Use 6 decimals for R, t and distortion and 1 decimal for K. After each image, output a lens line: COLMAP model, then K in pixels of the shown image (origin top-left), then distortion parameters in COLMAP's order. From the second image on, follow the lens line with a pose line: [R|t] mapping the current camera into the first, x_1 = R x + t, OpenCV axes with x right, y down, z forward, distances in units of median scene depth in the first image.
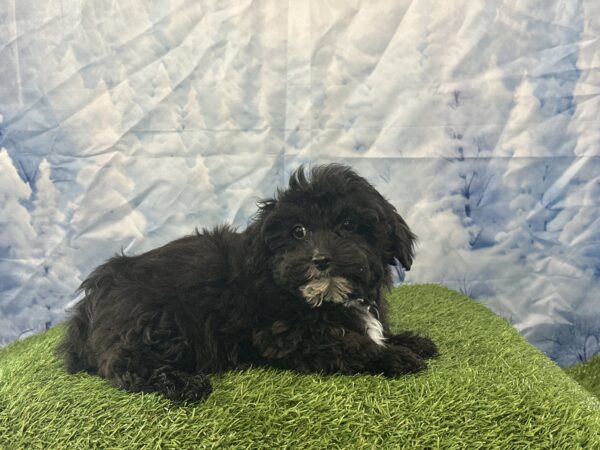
lens RADIAL K [[889.1, 0, 300.8], [0, 889.1, 221.8], [0, 0, 1]] dist [0.164843, -0.163308]
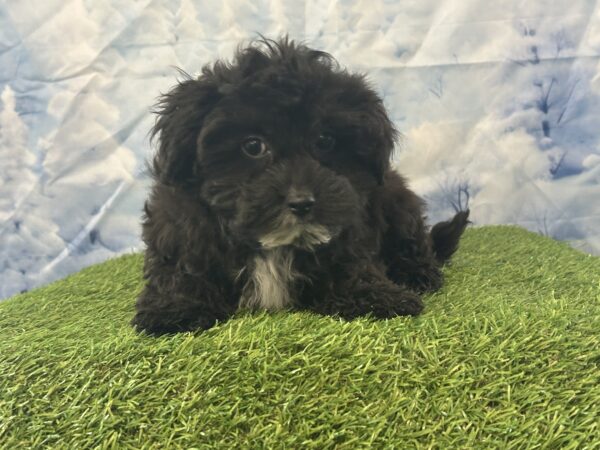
lens RADIAL K [[966.1, 0, 299.0], [0, 966.1, 232.7], [0, 0, 1]] dist [0.159210, -0.117220]
pose [[0.996958, -0.038583, -0.067726, 0.028216], [0.038980, 0.999230, 0.004558, 0.066507], [0.067498, -0.007184, 0.997694, 0.145511]]
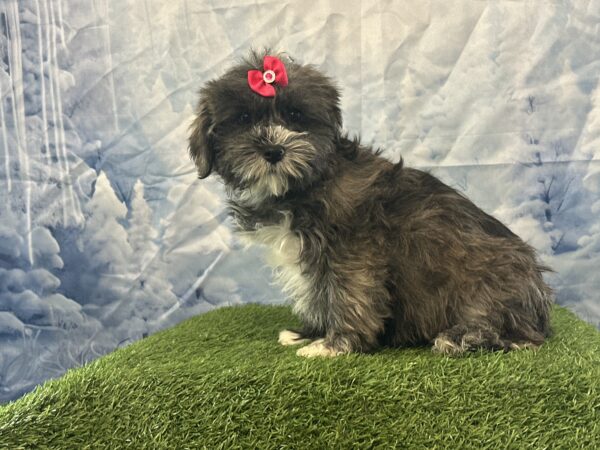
lens RADIAL K [[966.6, 0, 298.9], [0, 966.6, 210.8], [0, 0, 1]] dist [0.172665, -0.150449]
pose [[0.990669, -0.033814, -0.132032, 0.056461], [0.026939, 0.998204, -0.053515, 0.034205], [0.133604, 0.049459, 0.989800, -0.118201]]
